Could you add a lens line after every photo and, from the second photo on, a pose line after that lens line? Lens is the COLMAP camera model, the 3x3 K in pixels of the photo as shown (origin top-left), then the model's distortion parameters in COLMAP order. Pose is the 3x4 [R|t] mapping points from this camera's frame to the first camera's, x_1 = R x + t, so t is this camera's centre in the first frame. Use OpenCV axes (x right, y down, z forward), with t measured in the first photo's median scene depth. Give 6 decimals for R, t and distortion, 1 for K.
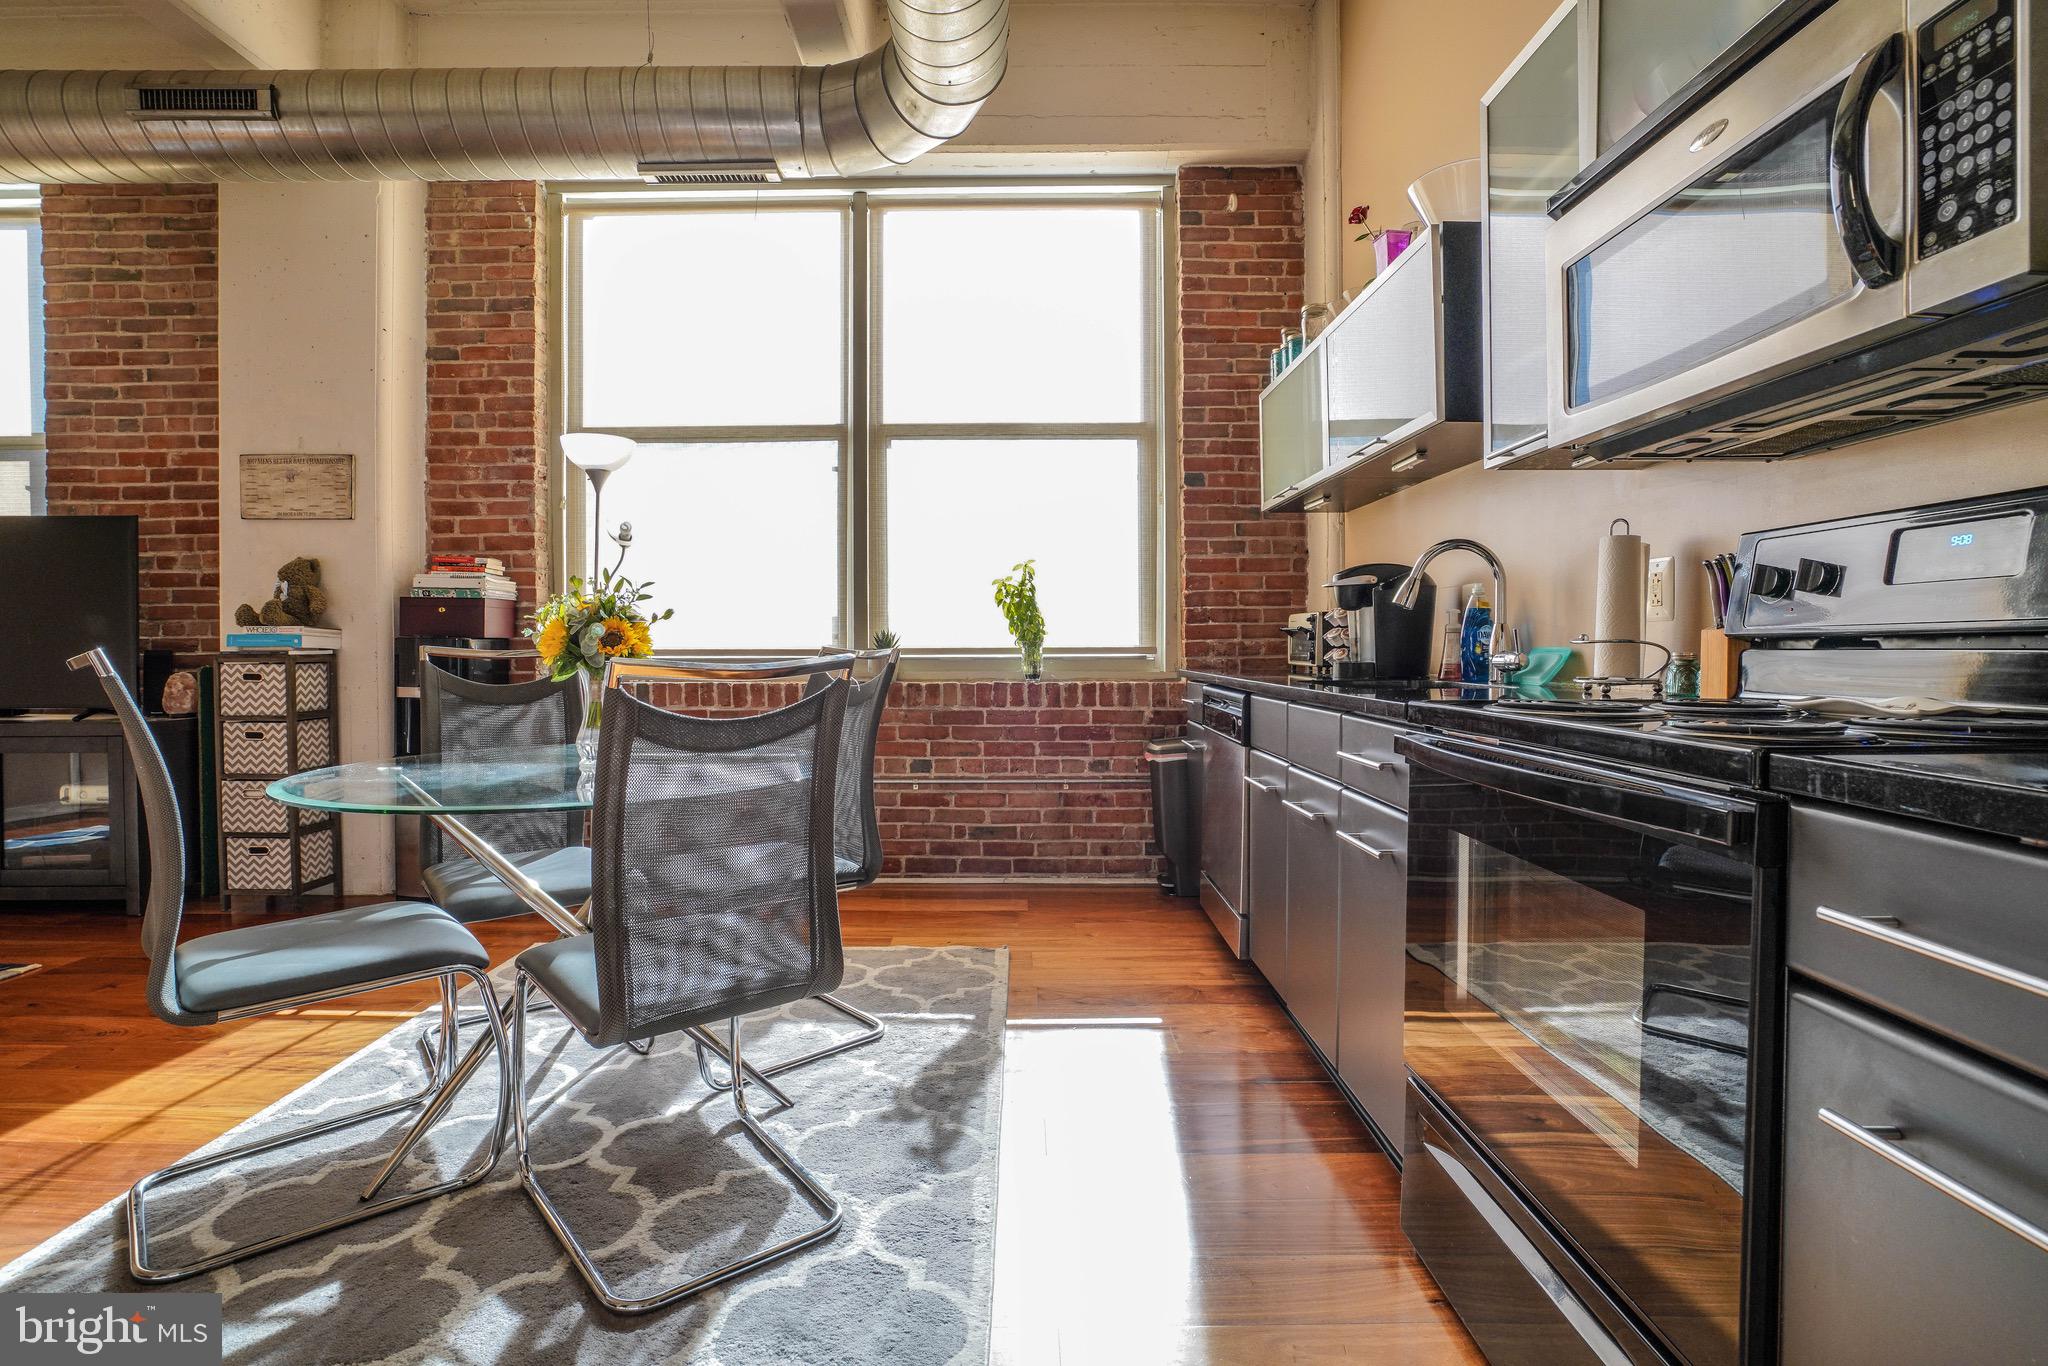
lens RADIAL K [[967.3, 0, 1015.5], [0, 967.3, 664.5], [0, 0, 1]] dist [-0.050836, 0.021249]
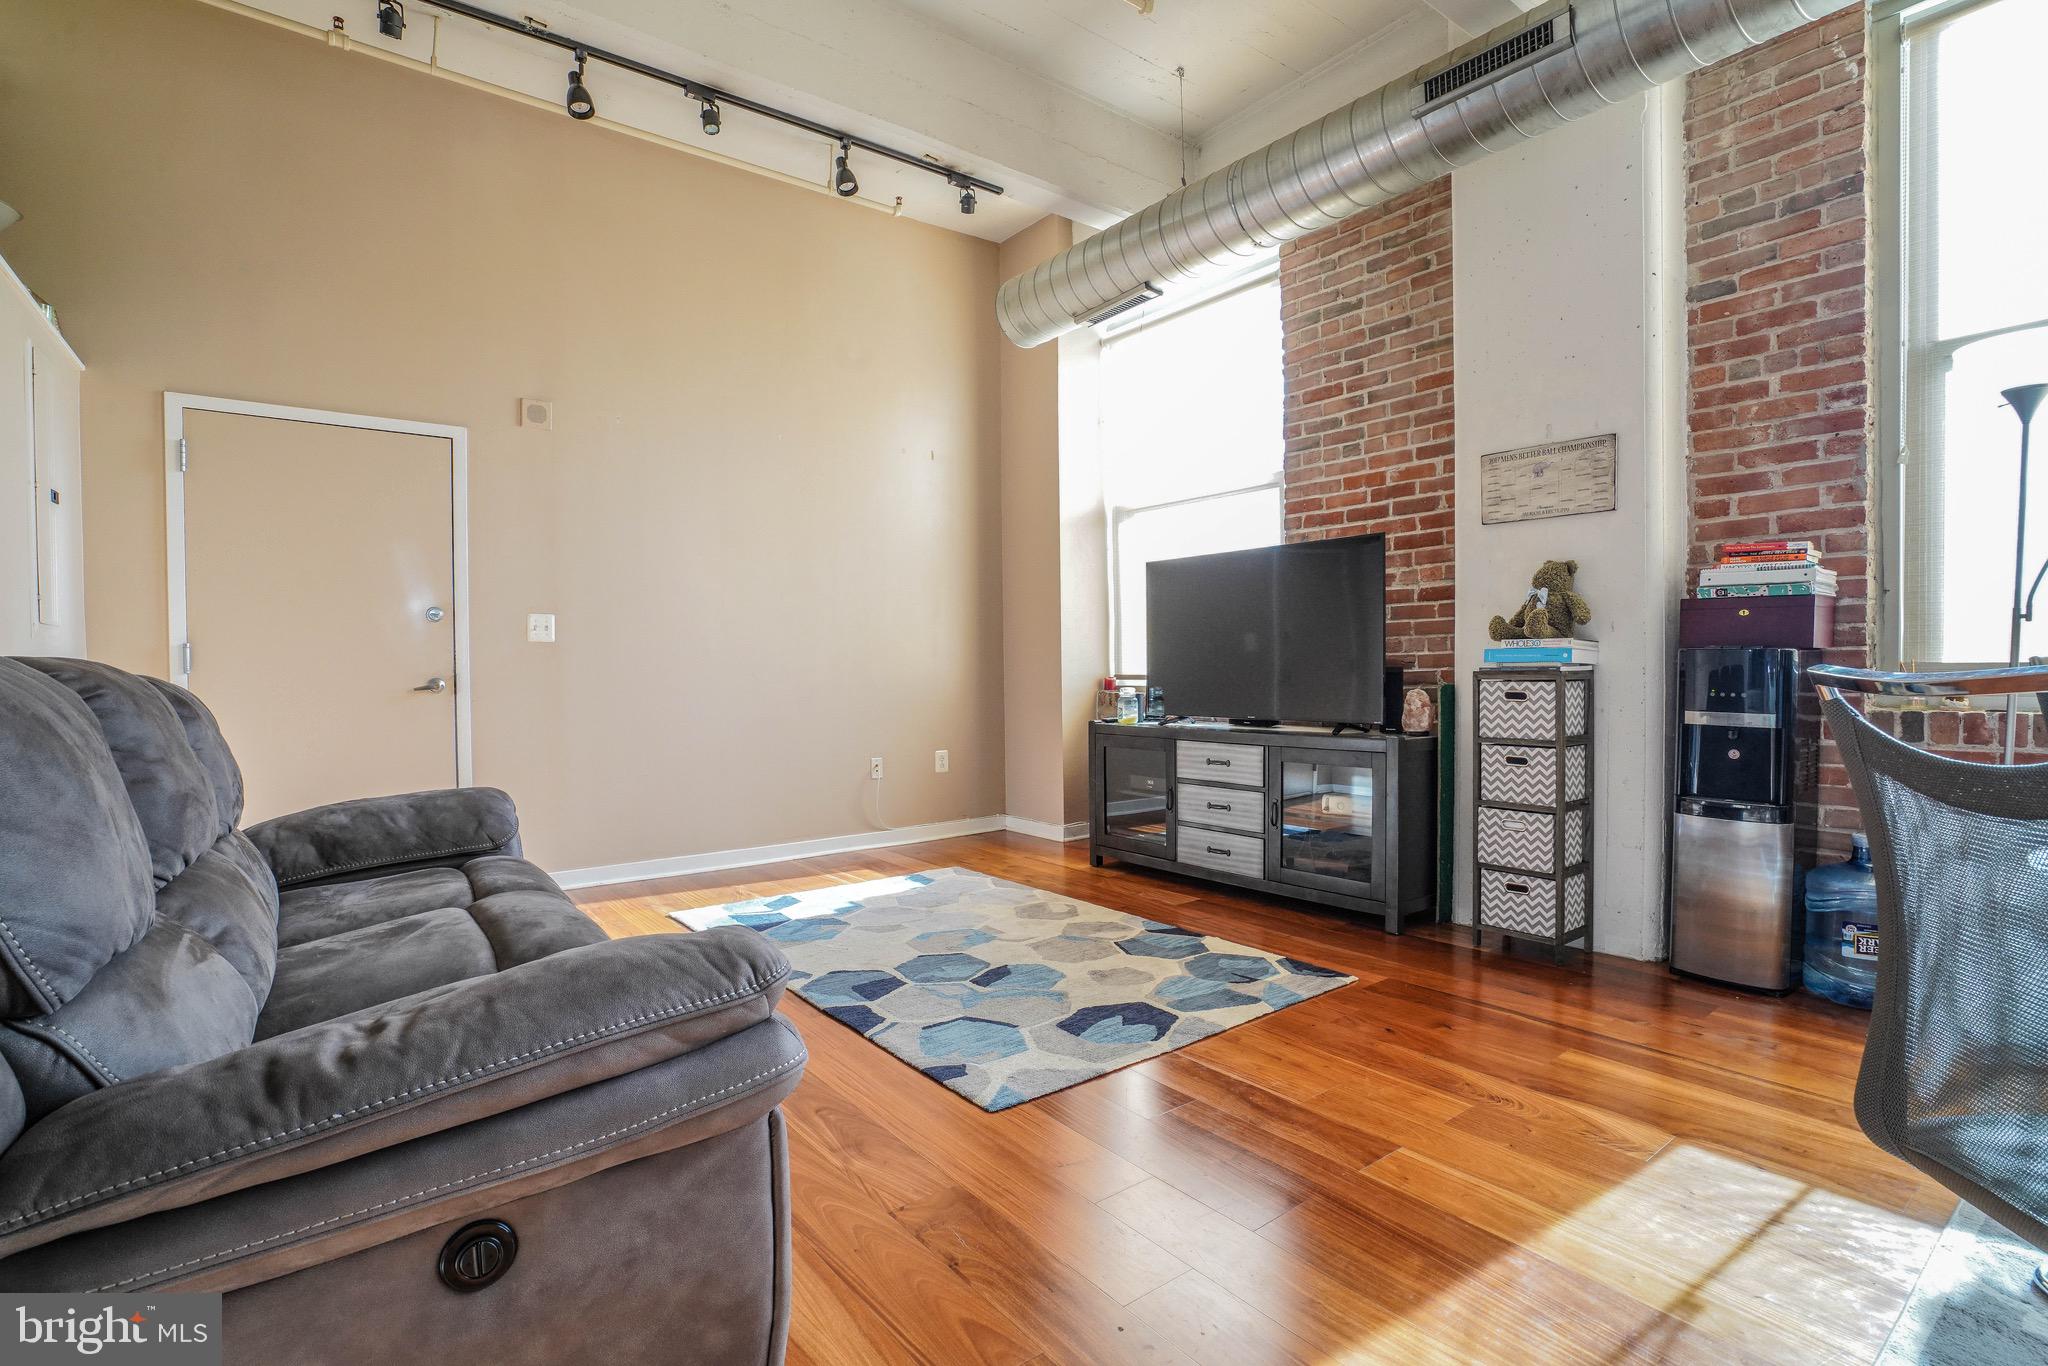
lens RADIAL K [[967.3, 0, 1014.9], [0, 967.3, 689.8], [0, 0, 1]] dist [-0.050836, 0.021249]
pose [[0.610655, 0.012908, -0.791792, -0.334461], [-0.002731, 0.999896, 0.014194, -0.003913], [0.791892, -0.006505, 0.610626, 0.057044]]
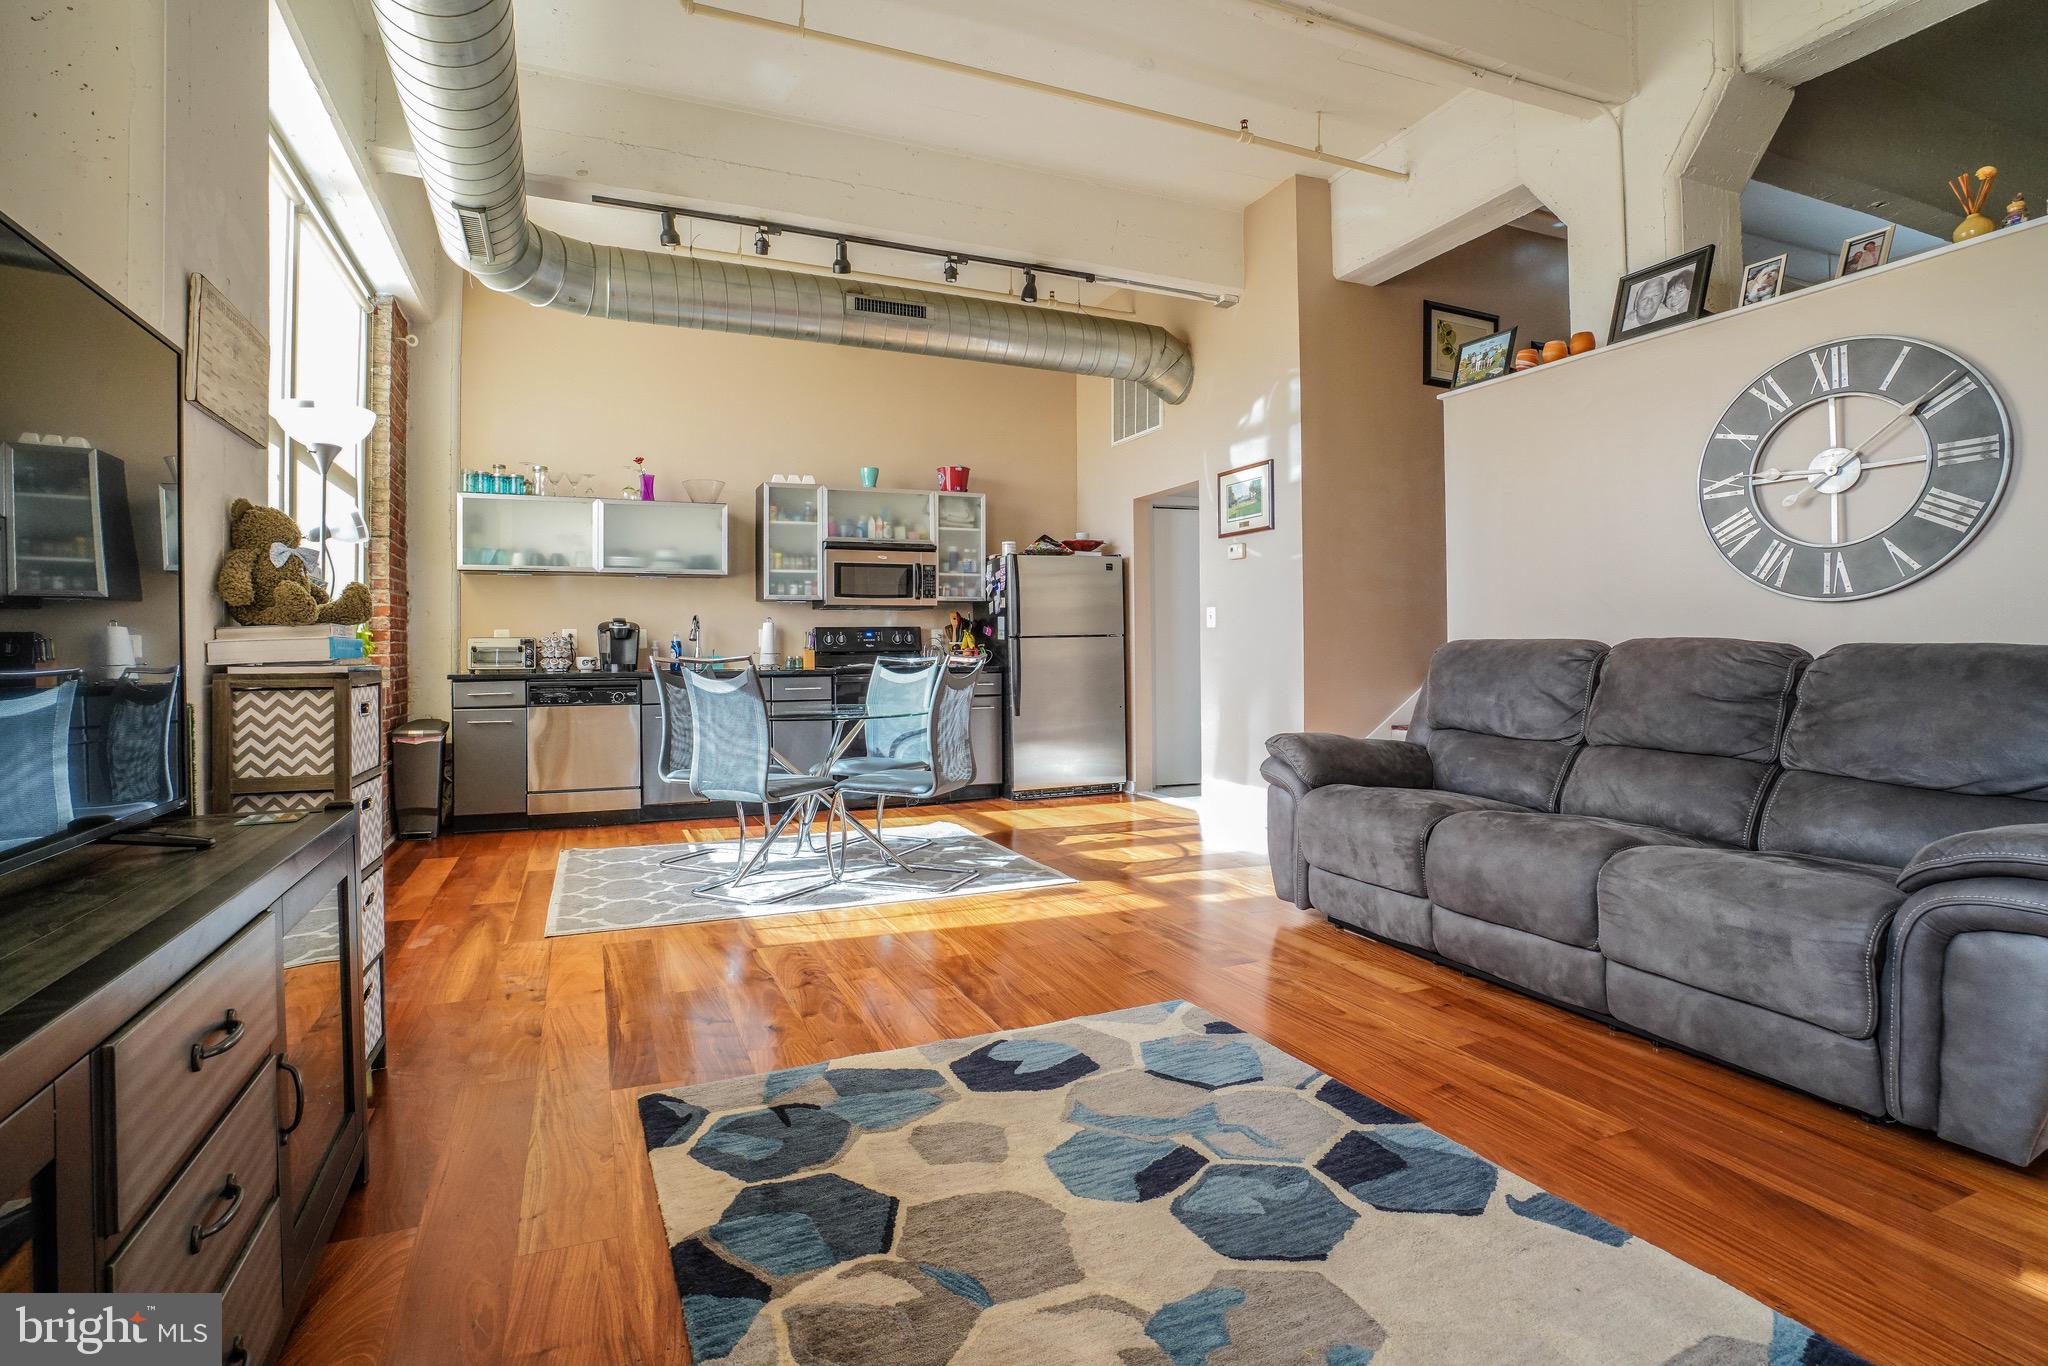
lens RADIAL K [[967.3, 0, 1019.0], [0, 967.3, 650.4], [0, 0, 1]] dist [-0.050836, 0.021249]
pose [[-0.420932, 0.008573, 0.907051, -1.354313], [0.020302, 0.999794, -0.000028, -0.011098], [-0.906865, 0.018403, -0.421020, 0.775788]]
